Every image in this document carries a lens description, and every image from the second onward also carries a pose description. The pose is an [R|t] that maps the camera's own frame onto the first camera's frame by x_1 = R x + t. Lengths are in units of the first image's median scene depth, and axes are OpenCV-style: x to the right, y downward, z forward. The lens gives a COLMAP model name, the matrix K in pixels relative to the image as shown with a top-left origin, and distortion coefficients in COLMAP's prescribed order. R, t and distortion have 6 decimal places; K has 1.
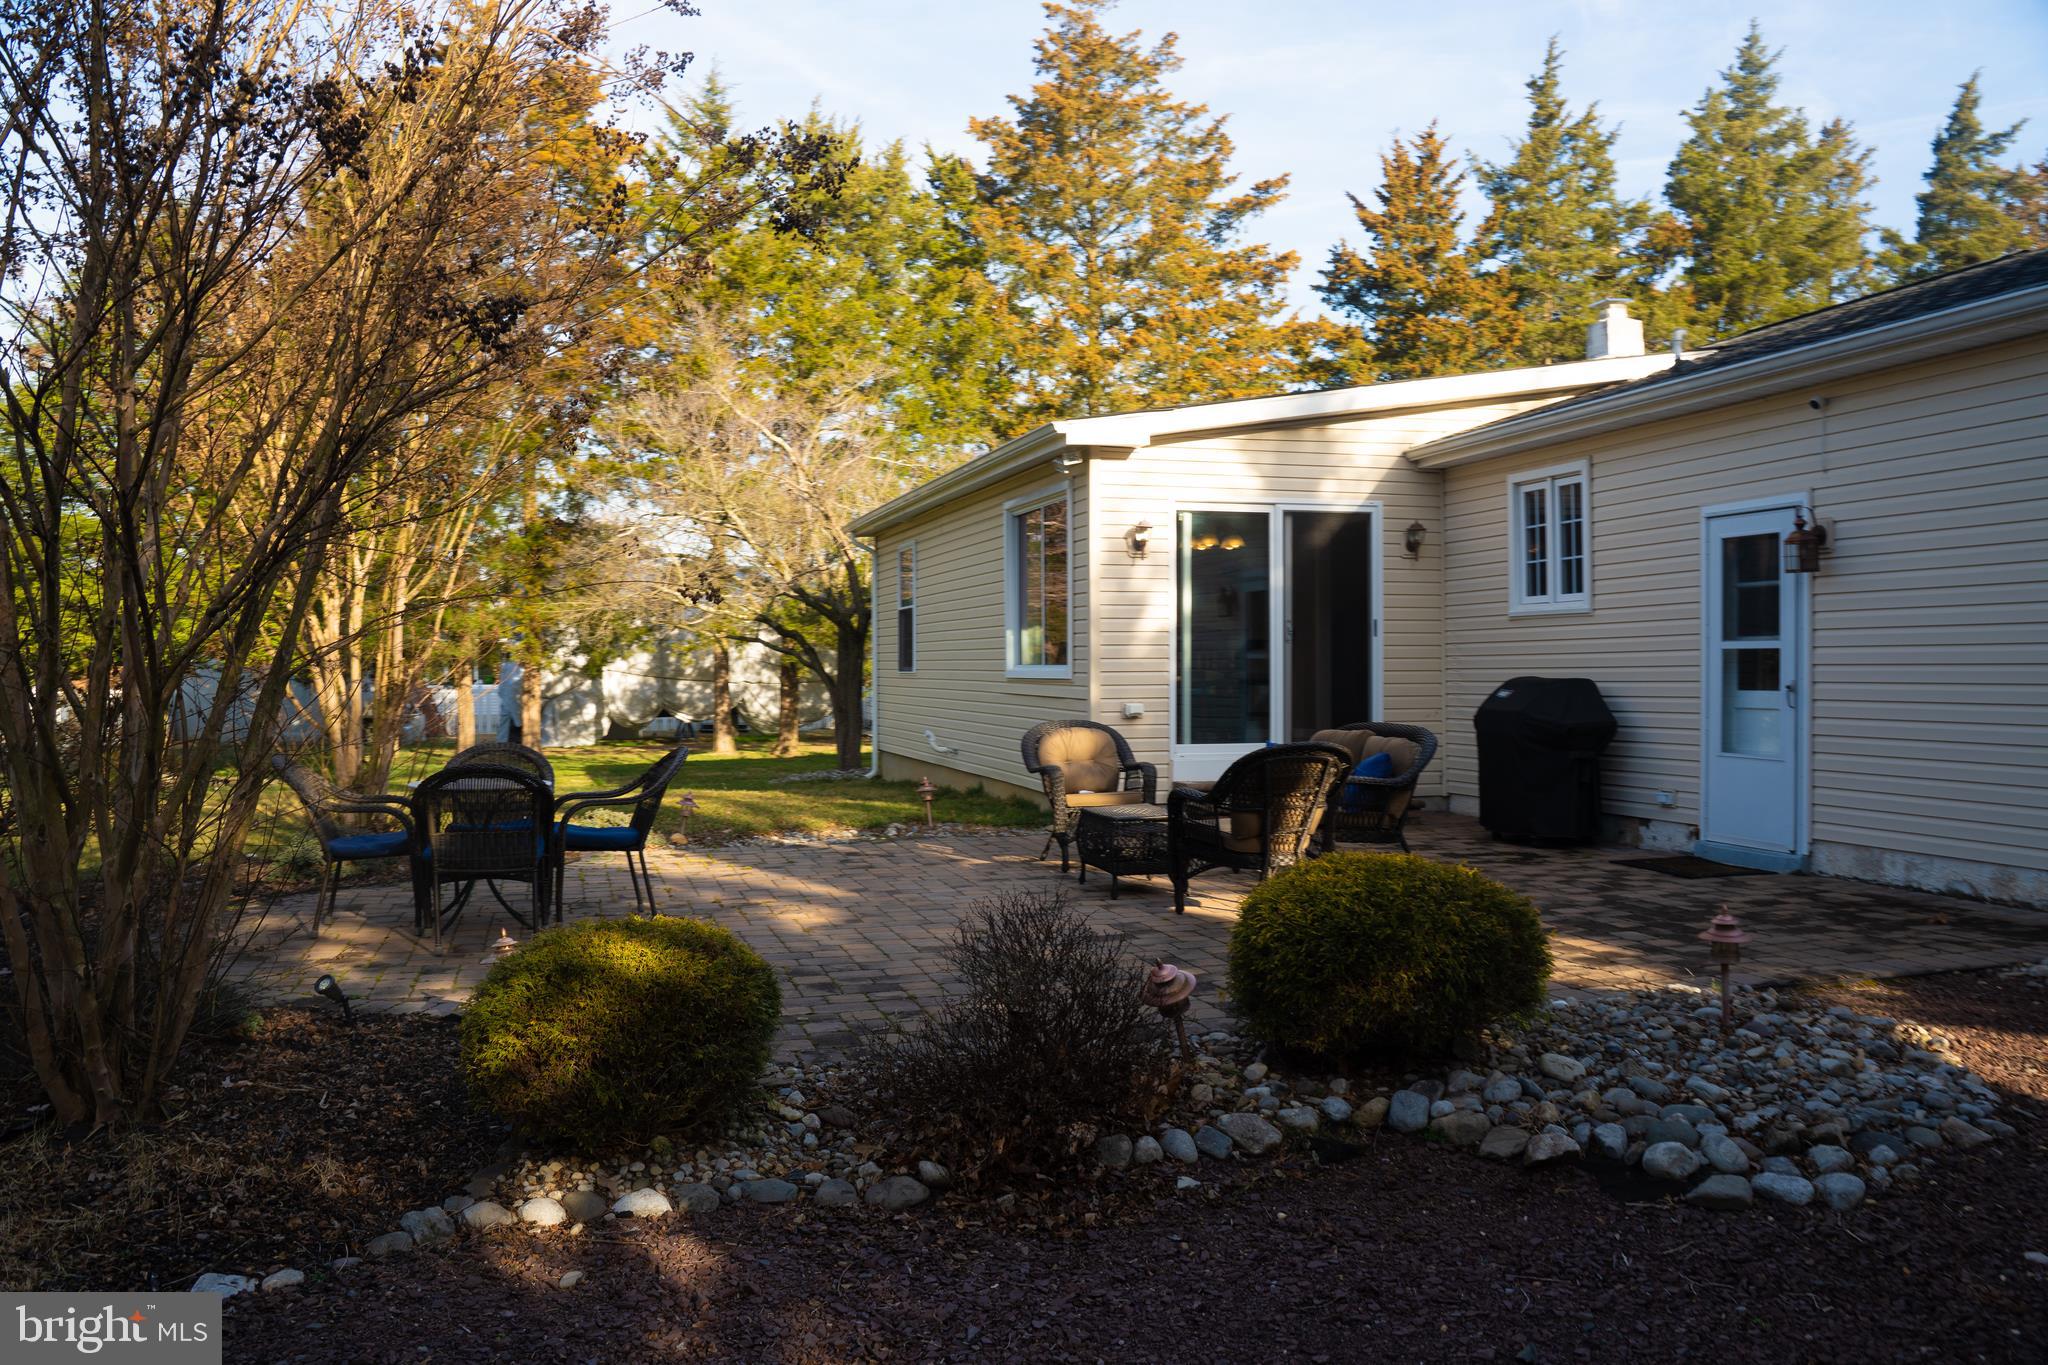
lens RADIAL K [[1647.4, 0, 1024.0], [0, 1647.4, 682.5], [0, 0, 1]] dist [-0.116389, 0.096683]
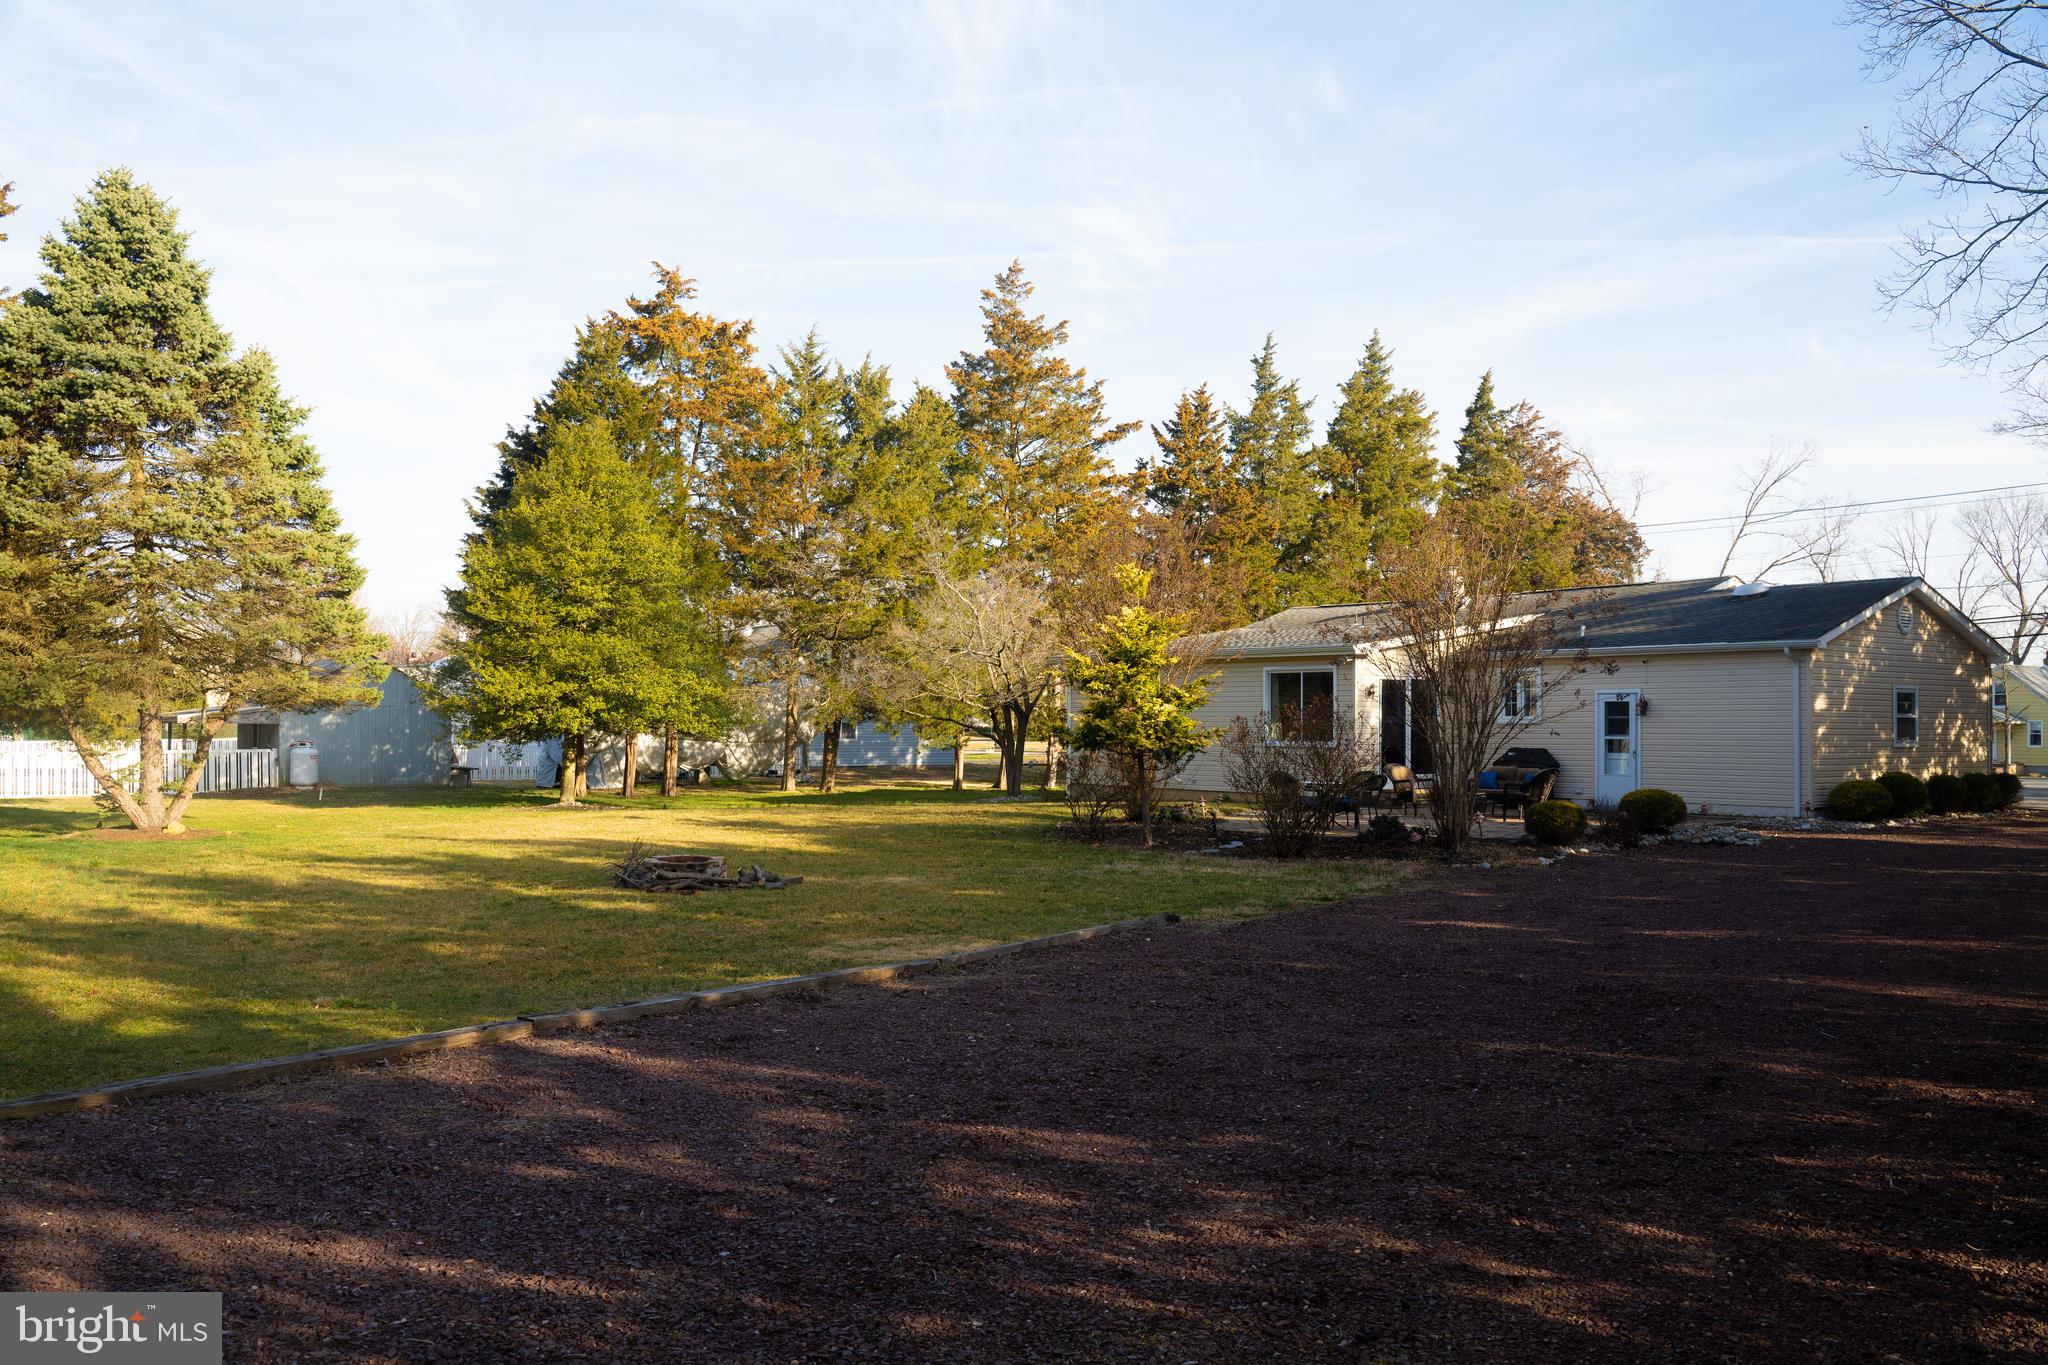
lens RADIAL K [[1647.4, 0, 1024.0], [0, 1647.4, 682.5], [0, 0, 1]] dist [-0.116389, 0.096683]
pose [[0.934438, 0.018956, 0.355620, -0.462418], [-0.006992, 0.999366, -0.034898, -0.003608], [-0.356056, 0.030124, 0.933979, -0.399647]]
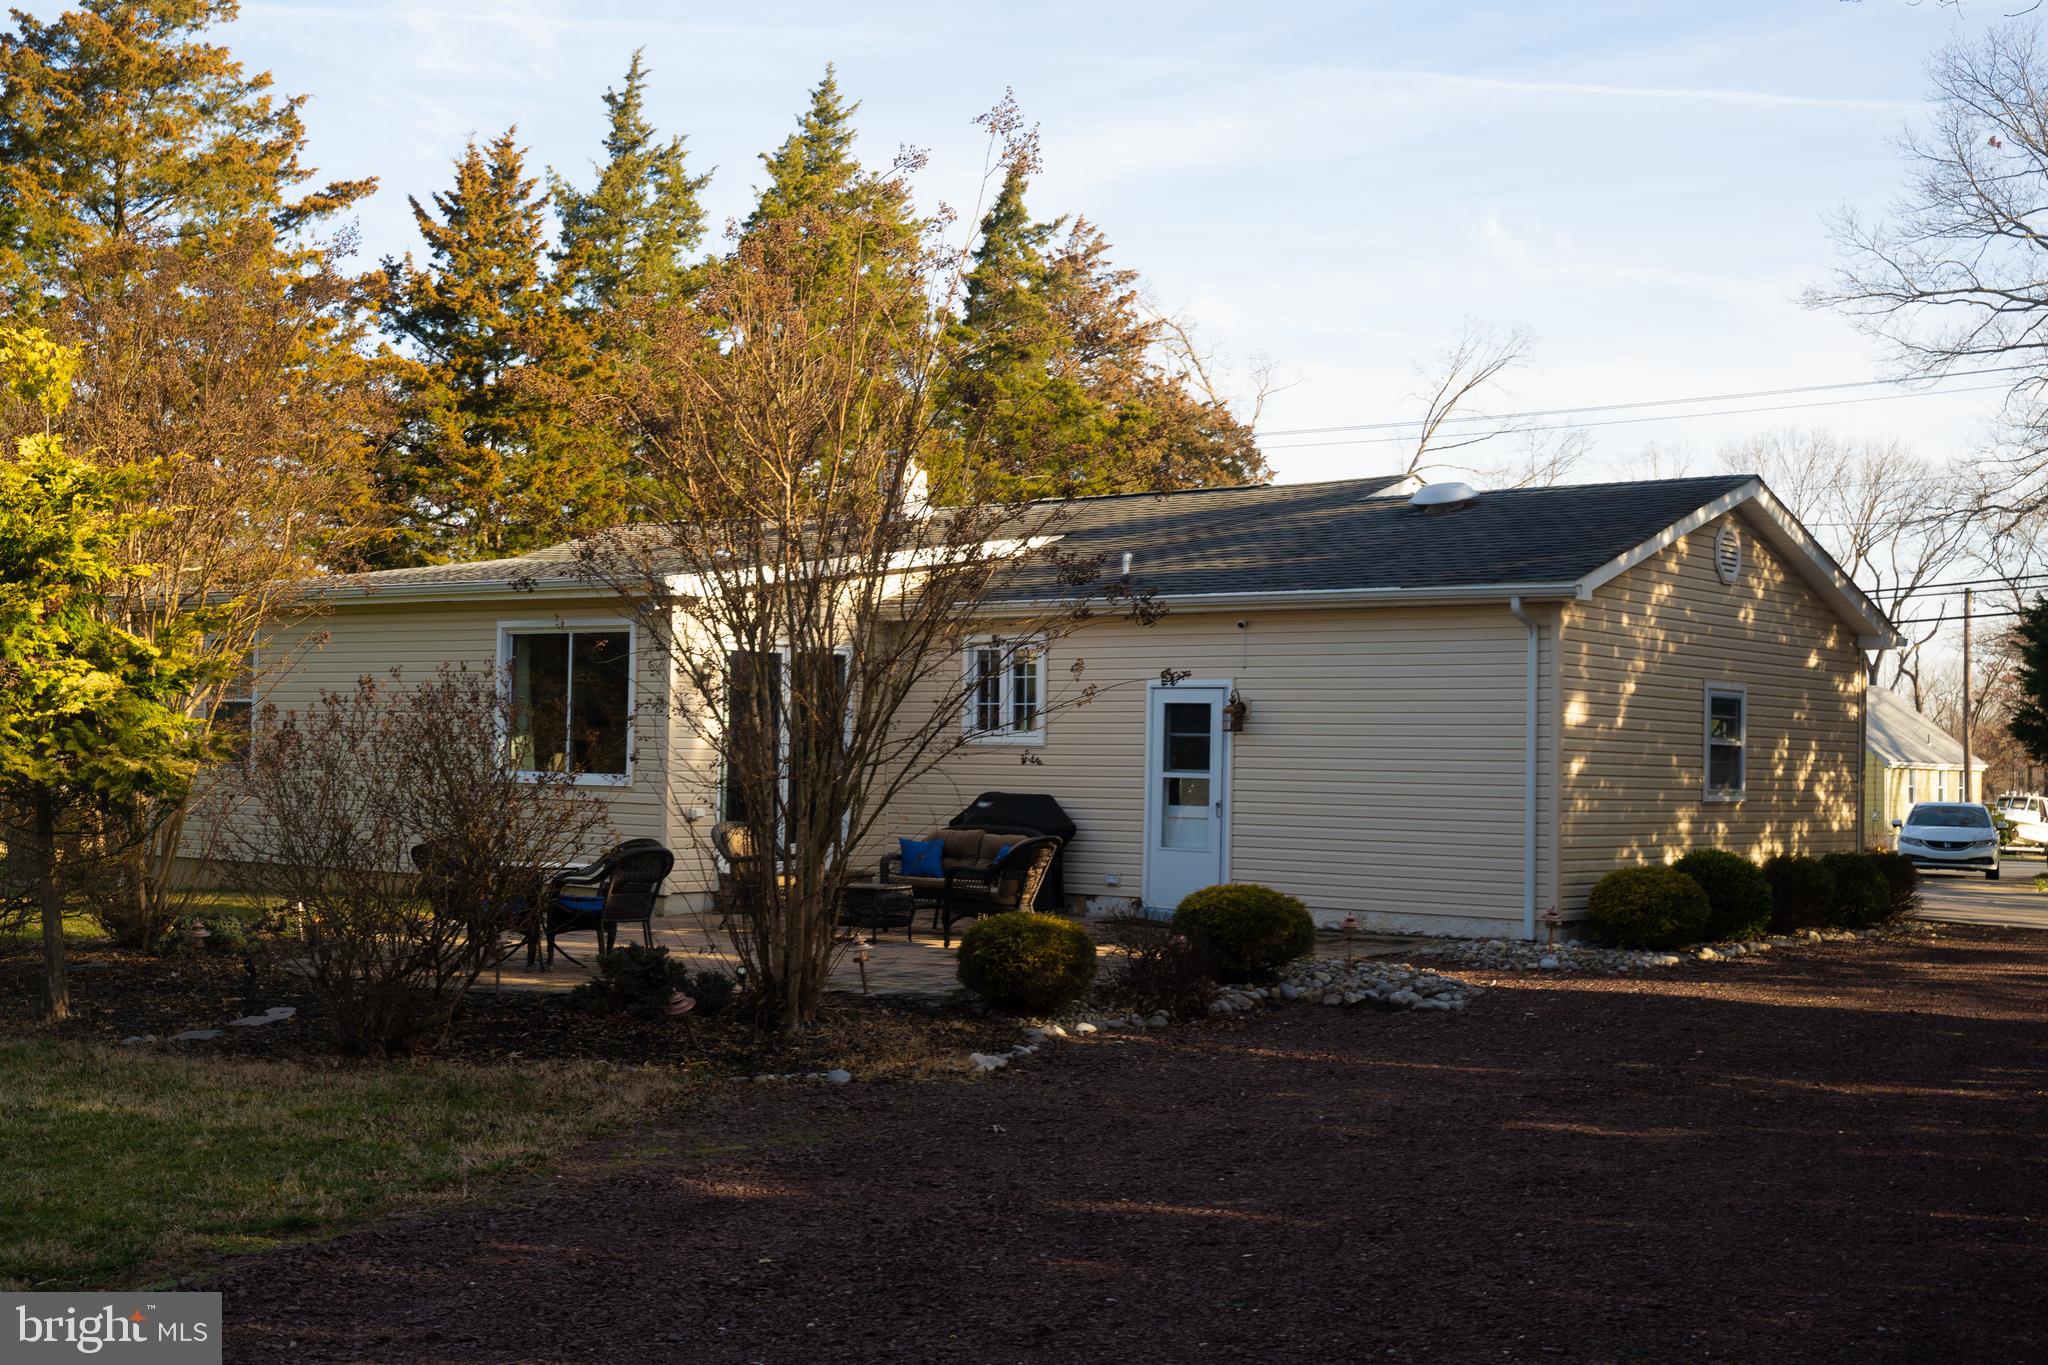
lens RADIAL K [[2483.9, 0, 1024.0], [0, 2483.9, 682.5], [0, 0, 1]] dist [0.012802, 0.013764]
pose [[0.807535, 0.040543, 0.588424, -0.292035], [-0.019586, 0.998928, -0.041947, -0.002718], [-0.589494, 0.022349, 0.807464, -0.220908]]
